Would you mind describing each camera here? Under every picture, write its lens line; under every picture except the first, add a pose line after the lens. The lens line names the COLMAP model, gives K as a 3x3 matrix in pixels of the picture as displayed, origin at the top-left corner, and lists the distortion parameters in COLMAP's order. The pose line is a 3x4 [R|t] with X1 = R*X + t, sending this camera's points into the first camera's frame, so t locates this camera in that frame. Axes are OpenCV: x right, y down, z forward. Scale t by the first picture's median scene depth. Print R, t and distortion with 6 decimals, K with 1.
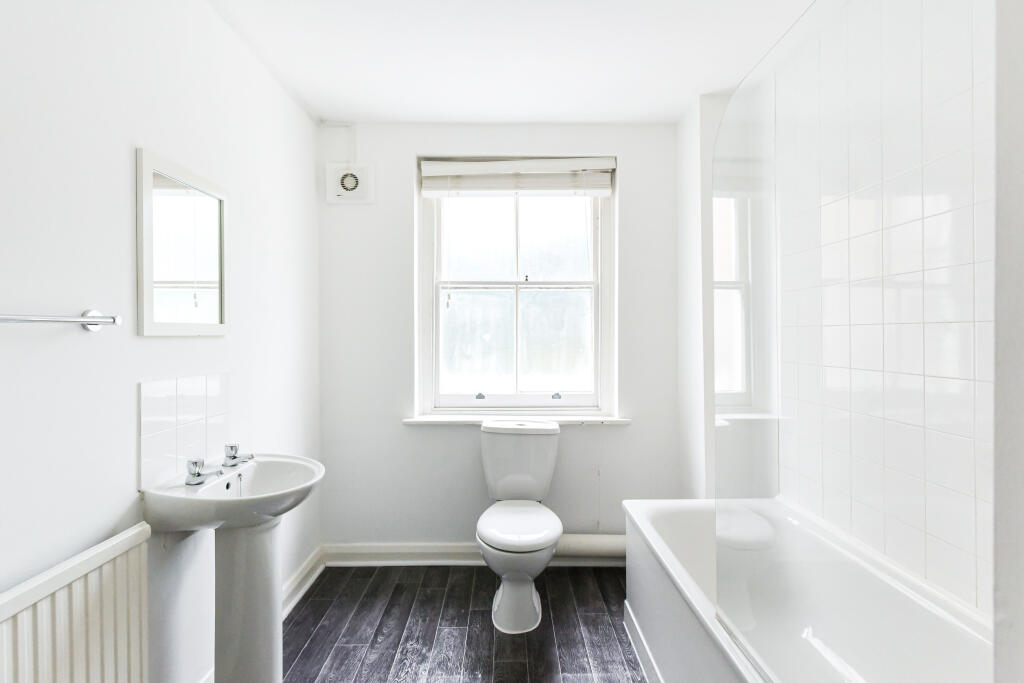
lens RADIAL K [[496.4, 0, 510.0], [0, 496.4, 339.1], [0, 0, 1]] dist [-0.004233, -0.000512]
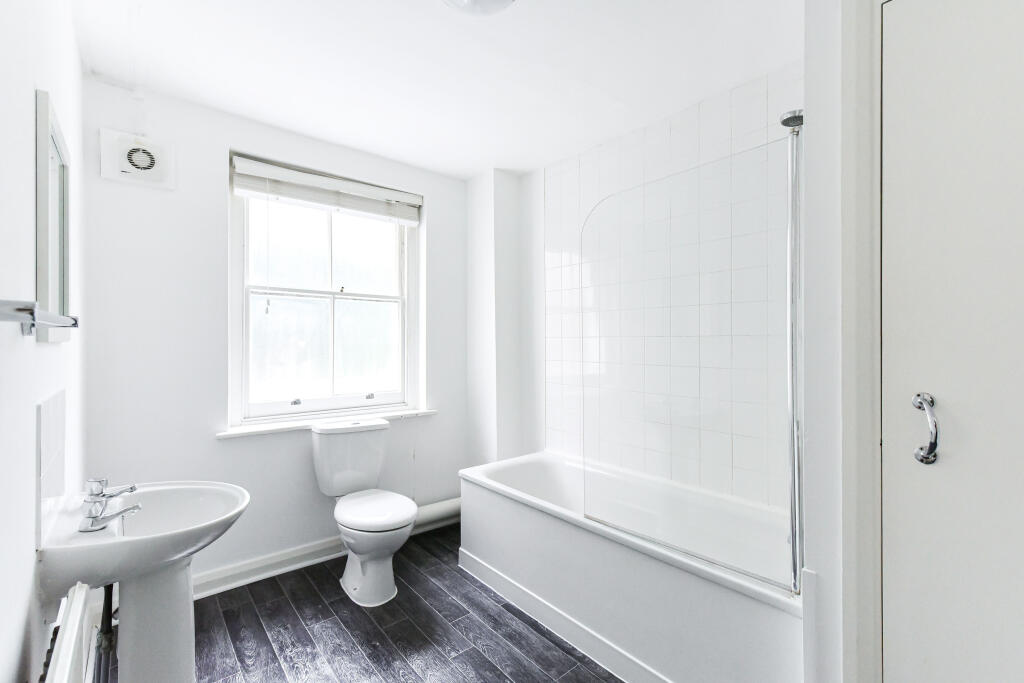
lens RADIAL K [[454.6, 0, 511.4], [0, 454.6, 345.5], [0, 0, 1]] dist [0.001620, 0.000311]
pose [[0.761837, -0.002016, 0.647766, -0.344058], [0.001610, 0.999998, 0.001219, -0.001273], [-0.647767, 0.000114, 0.761838, 0.007574]]
